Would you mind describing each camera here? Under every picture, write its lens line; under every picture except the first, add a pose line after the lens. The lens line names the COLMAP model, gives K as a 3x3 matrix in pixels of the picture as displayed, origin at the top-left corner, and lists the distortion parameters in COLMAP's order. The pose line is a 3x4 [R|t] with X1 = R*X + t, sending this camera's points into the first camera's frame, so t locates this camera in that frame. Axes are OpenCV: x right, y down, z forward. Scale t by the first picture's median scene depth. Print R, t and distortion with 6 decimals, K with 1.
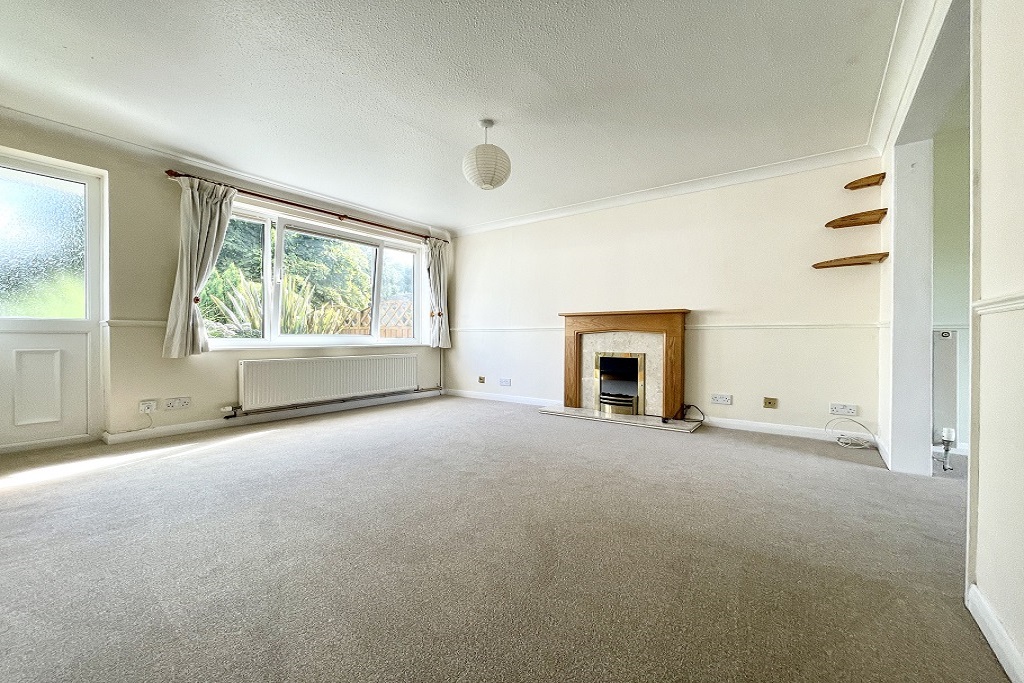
lens RADIAL K [[412.9, 0, 508.7], [0, 412.9, 339.8], [0, 0, 1]] dist [0.001531, -0.001106]
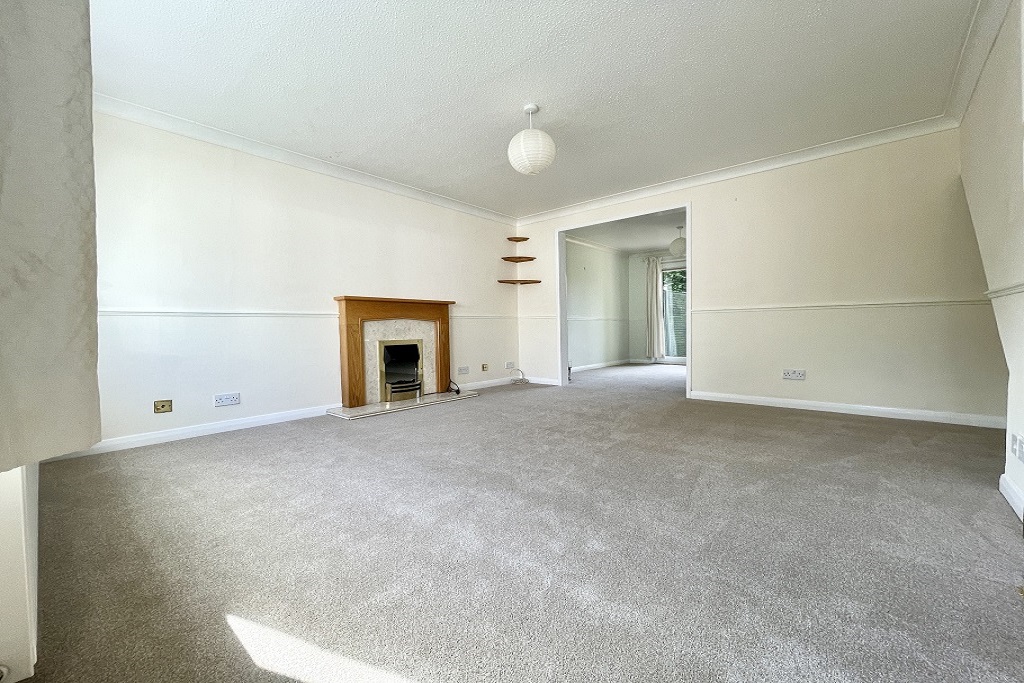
lens RADIAL K [[412.9, 0, 509.9], [0, 412.9, 341.1], [0, 0, 1]] dist [0.001531, -0.001106]
pose [[0.067661, -0.031082, 0.997224, -0.721390], [0.025913, 0.999232, 0.029387, 0.011029], [-0.997372, 0.023852, 0.068414, 0.665621]]
